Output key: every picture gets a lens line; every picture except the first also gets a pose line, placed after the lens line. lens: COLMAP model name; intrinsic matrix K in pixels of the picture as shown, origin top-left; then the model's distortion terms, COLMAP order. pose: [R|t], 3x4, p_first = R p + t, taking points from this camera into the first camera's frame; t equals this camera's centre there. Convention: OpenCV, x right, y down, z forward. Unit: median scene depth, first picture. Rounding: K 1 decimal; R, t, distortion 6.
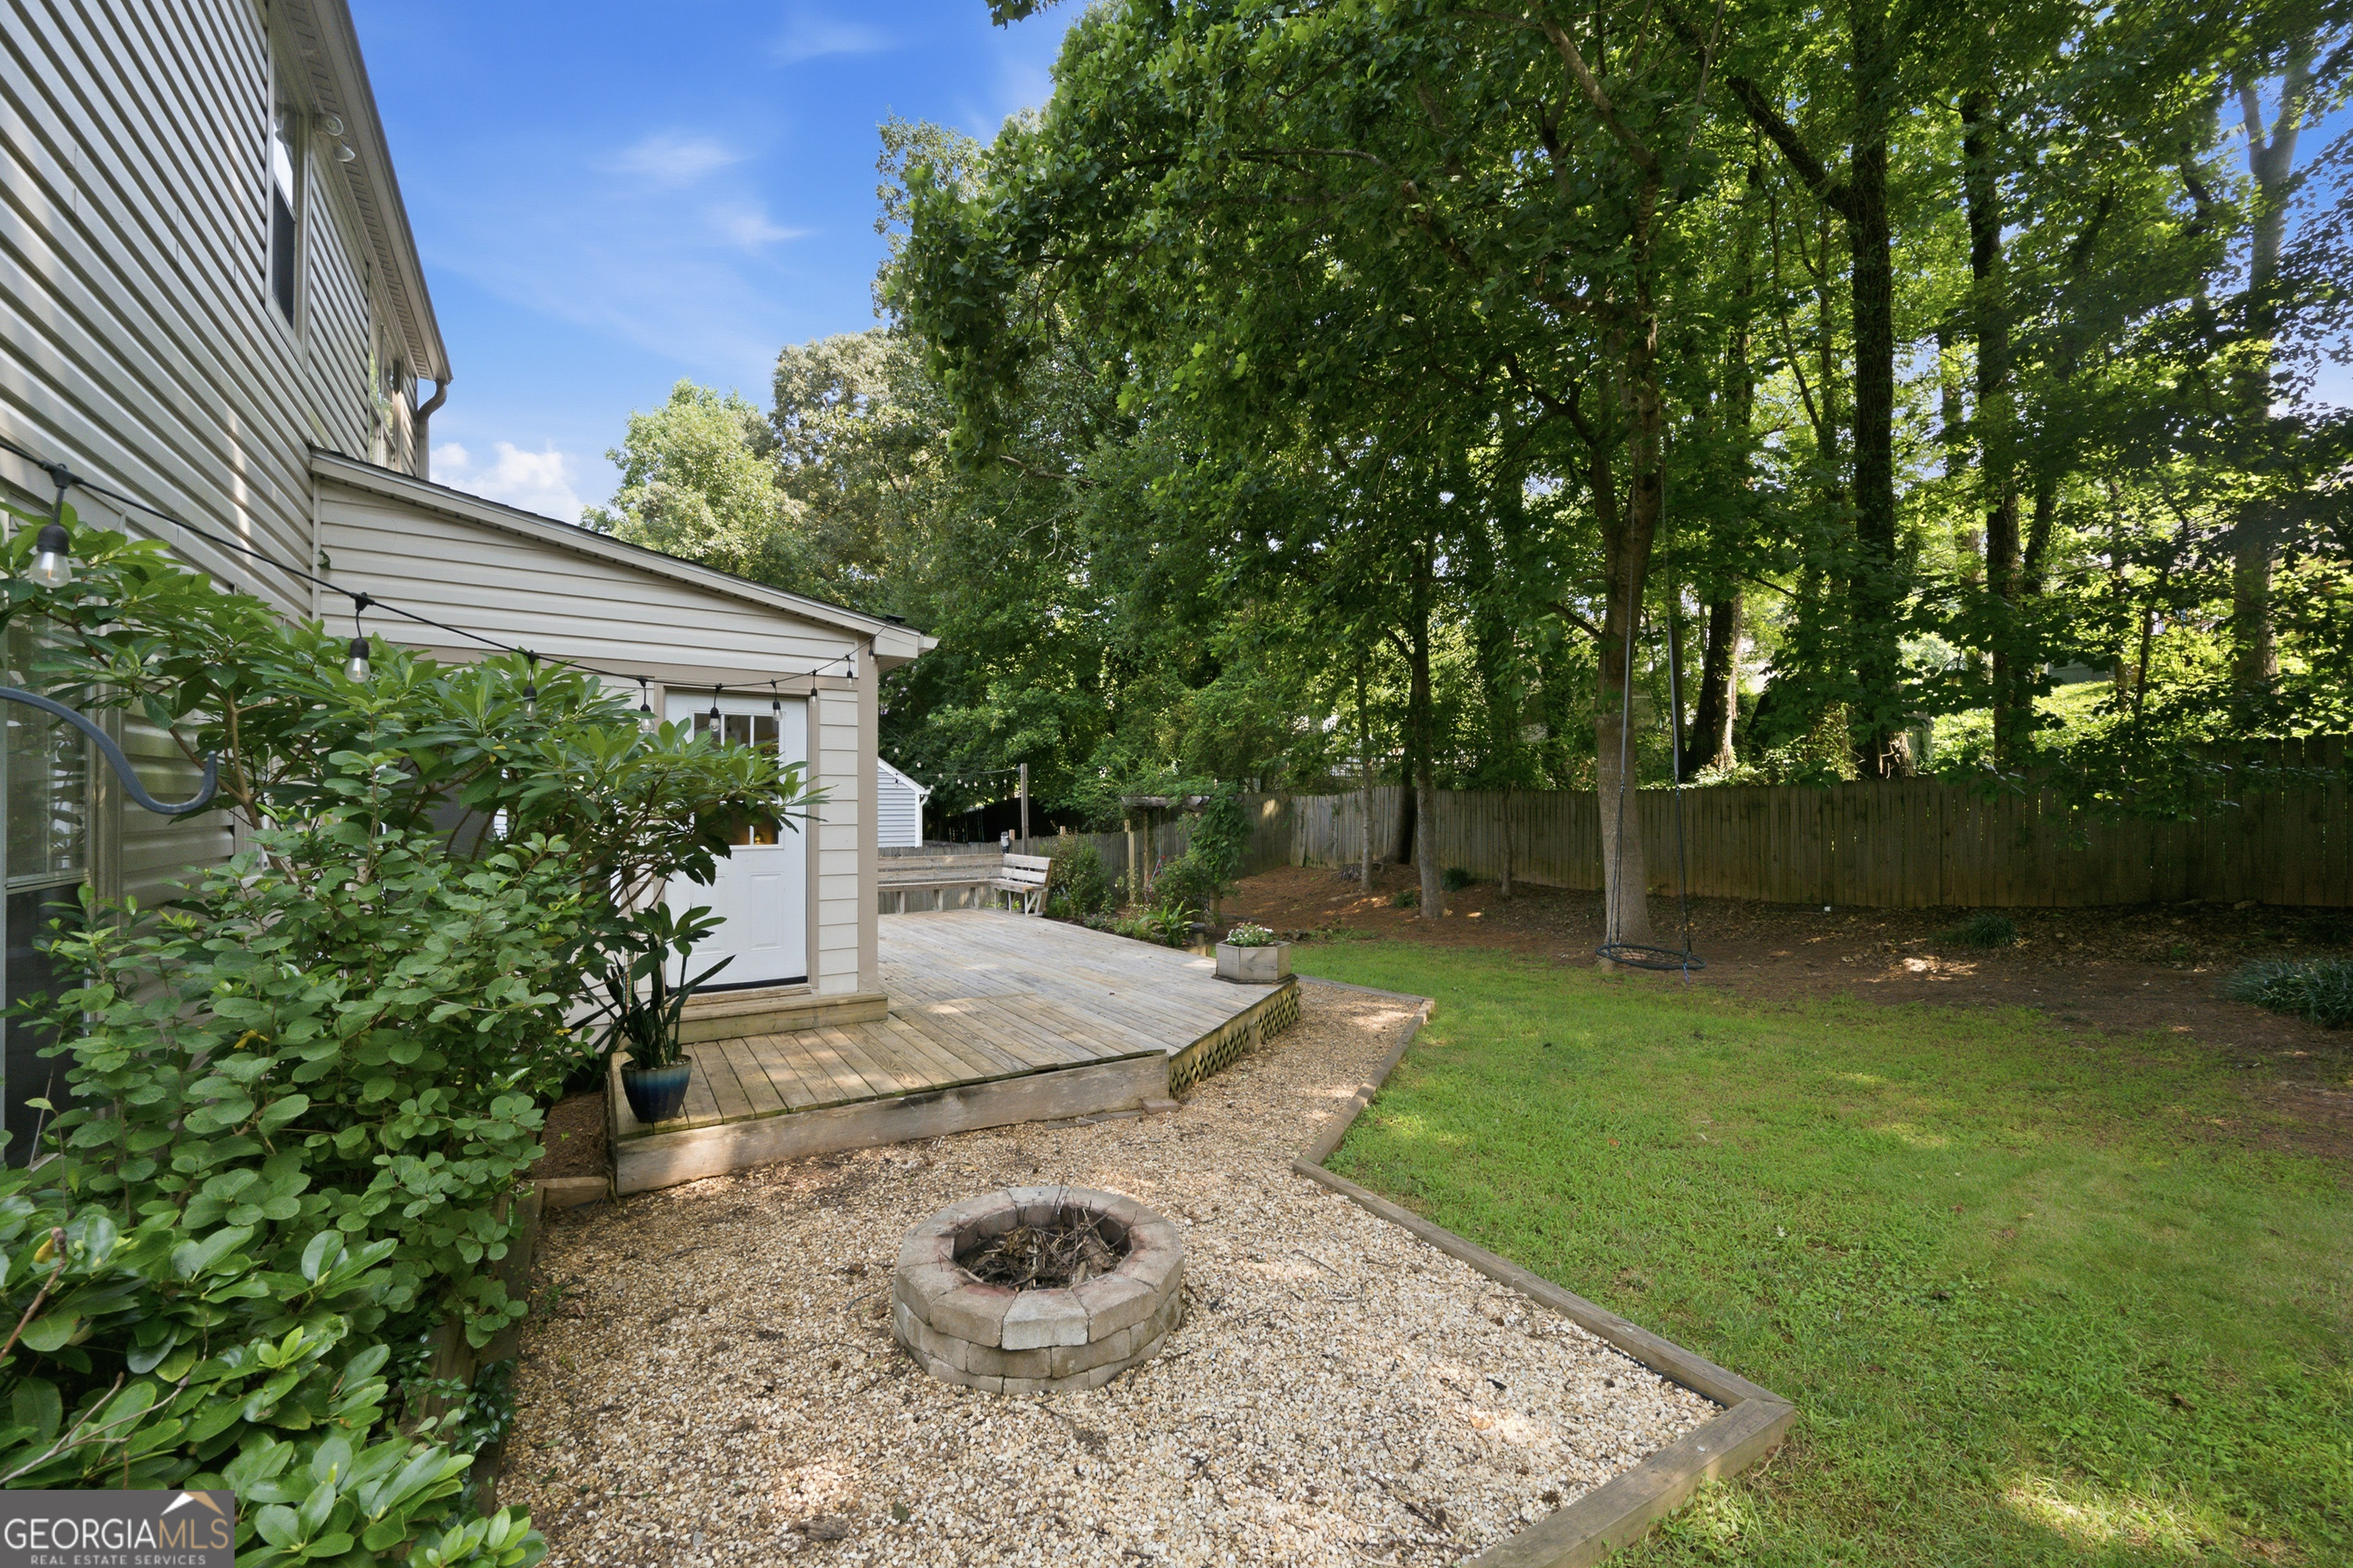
lens RADIAL K [[930.1, 0, 1163.3], [0, 930.1, 784.9], [0, 0, 1]] dist [-0.002104, -0.000573]
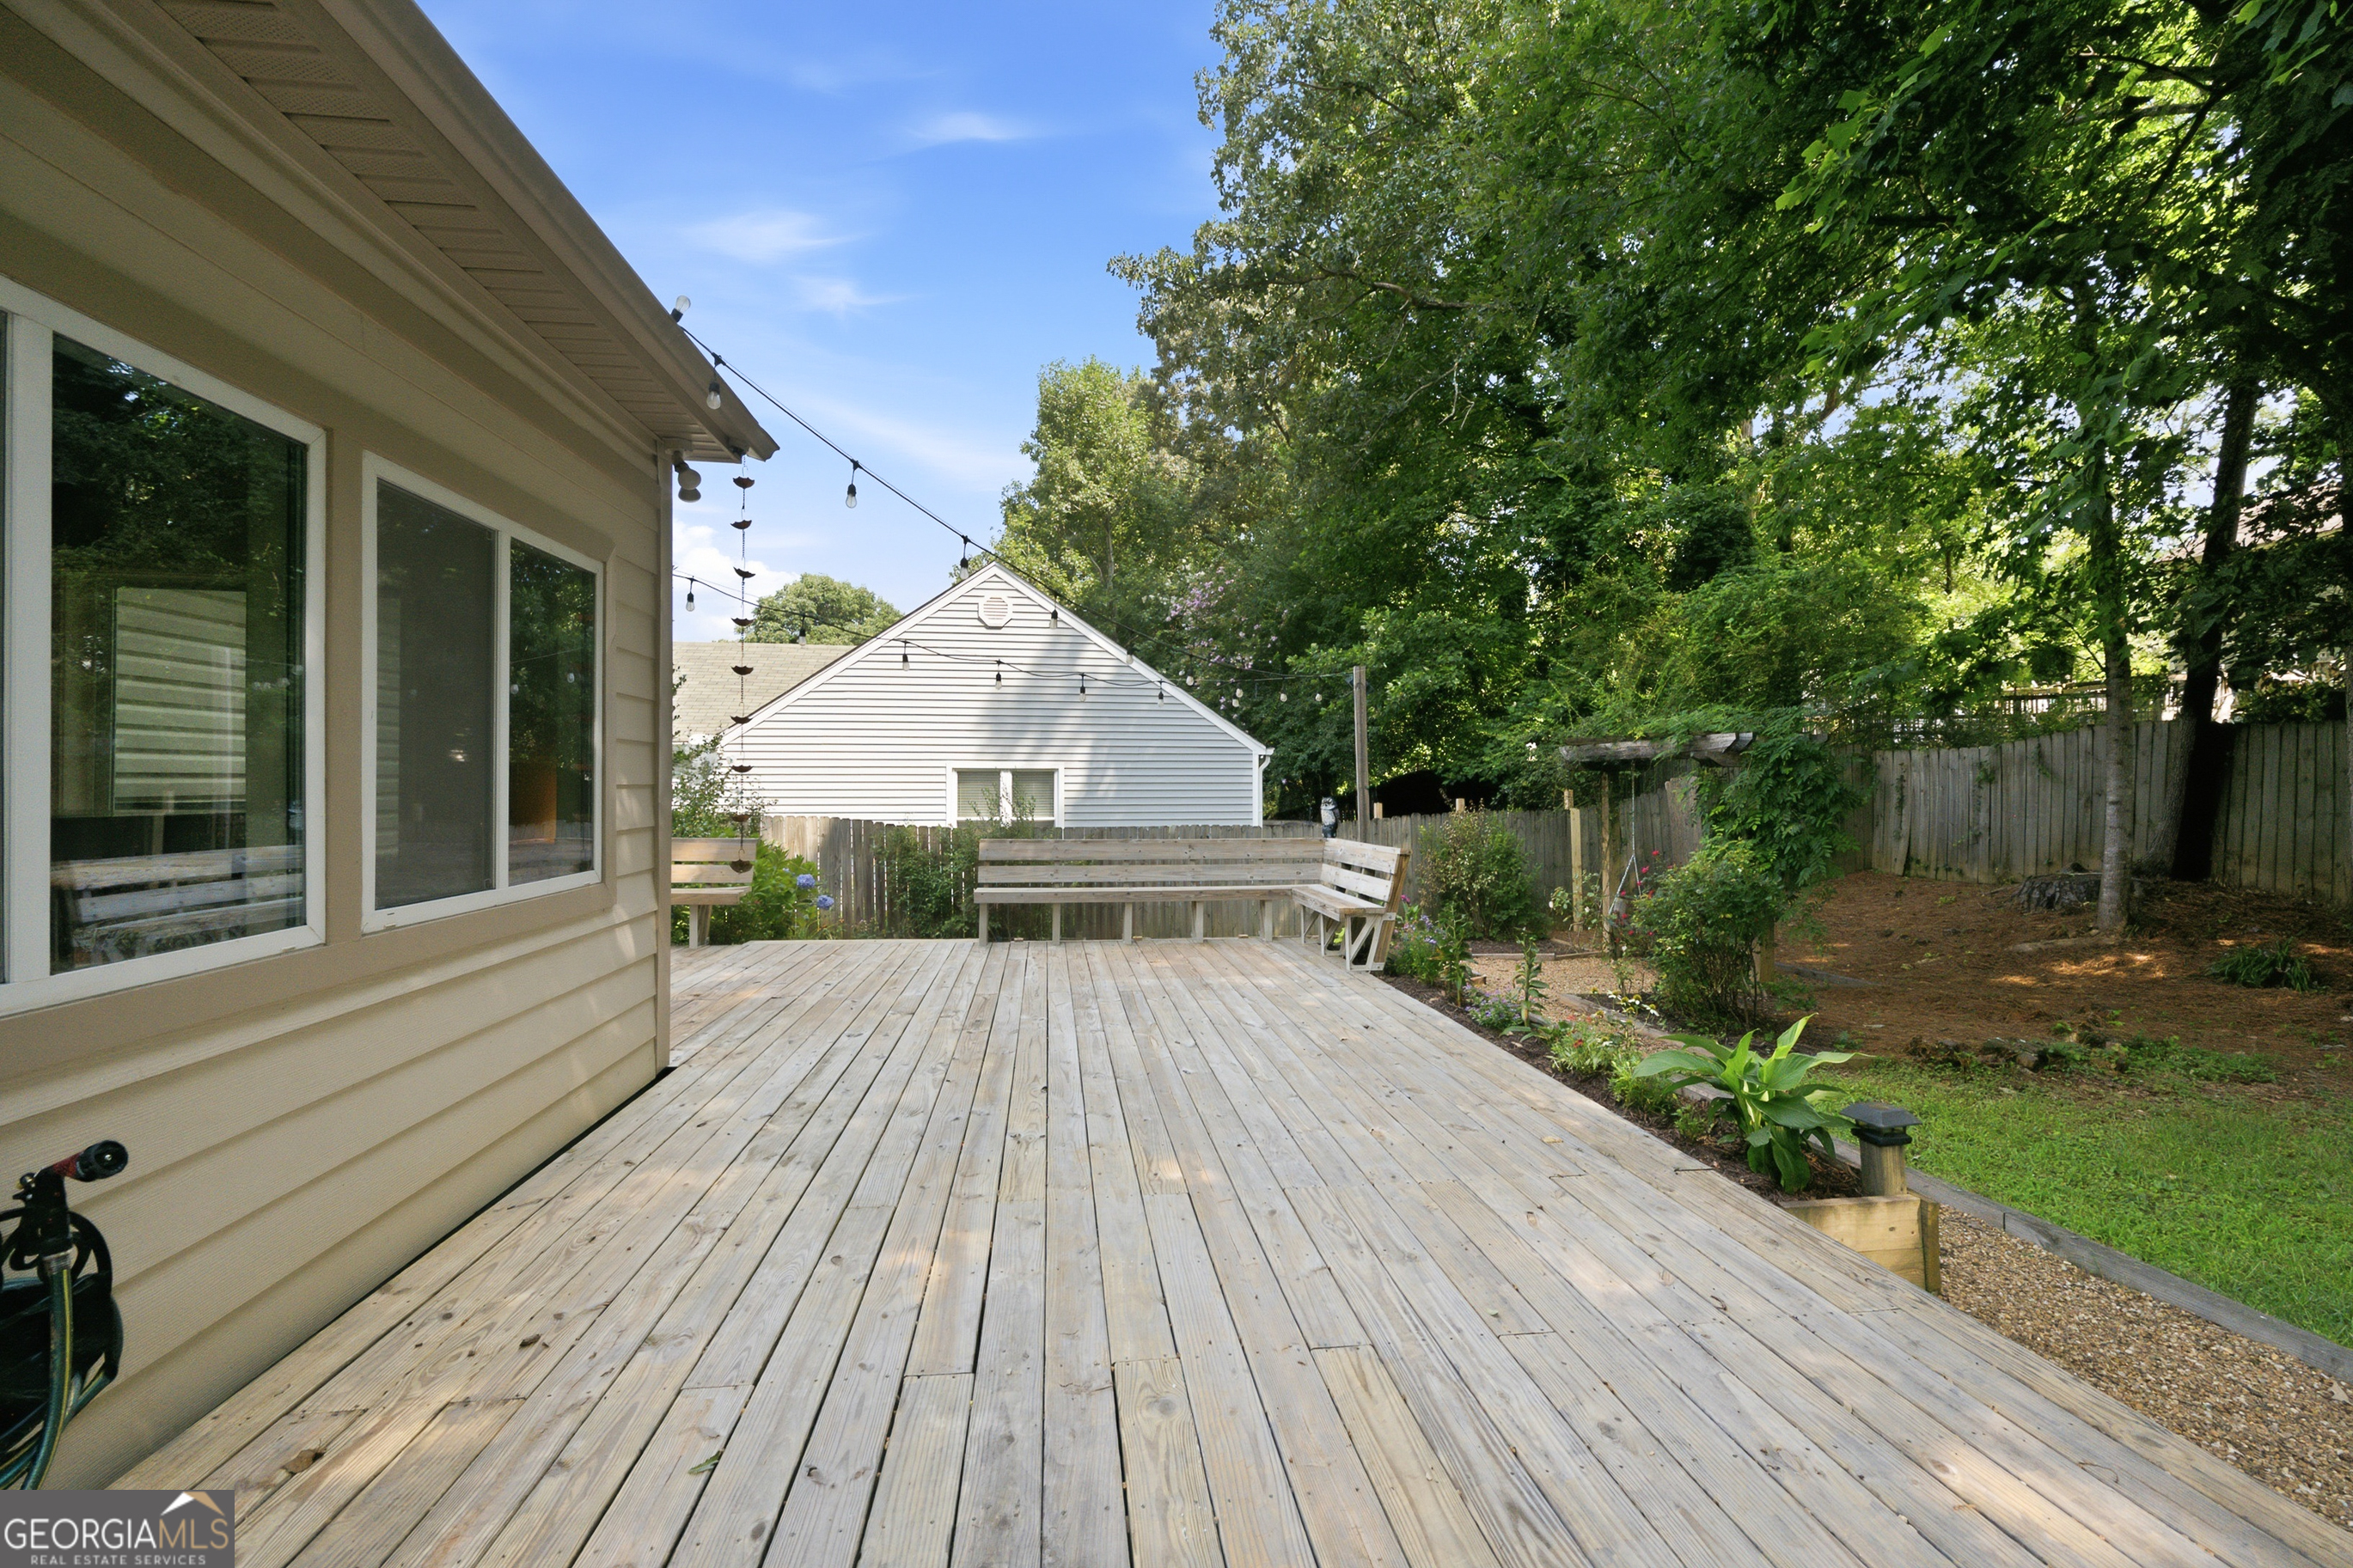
lens RADIAL K [[930.1, 0, 1163.3], [0, 930.1, 784.9], [0, 0, 1]] dist [-0.002104, -0.000573]
pose [[0.903581, -0.000528, -0.428417, -0.017321], [0.007894, 0.999850, 0.015418, 0.023243], [0.428345, -0.017313, 0.903450, 0.324345]]
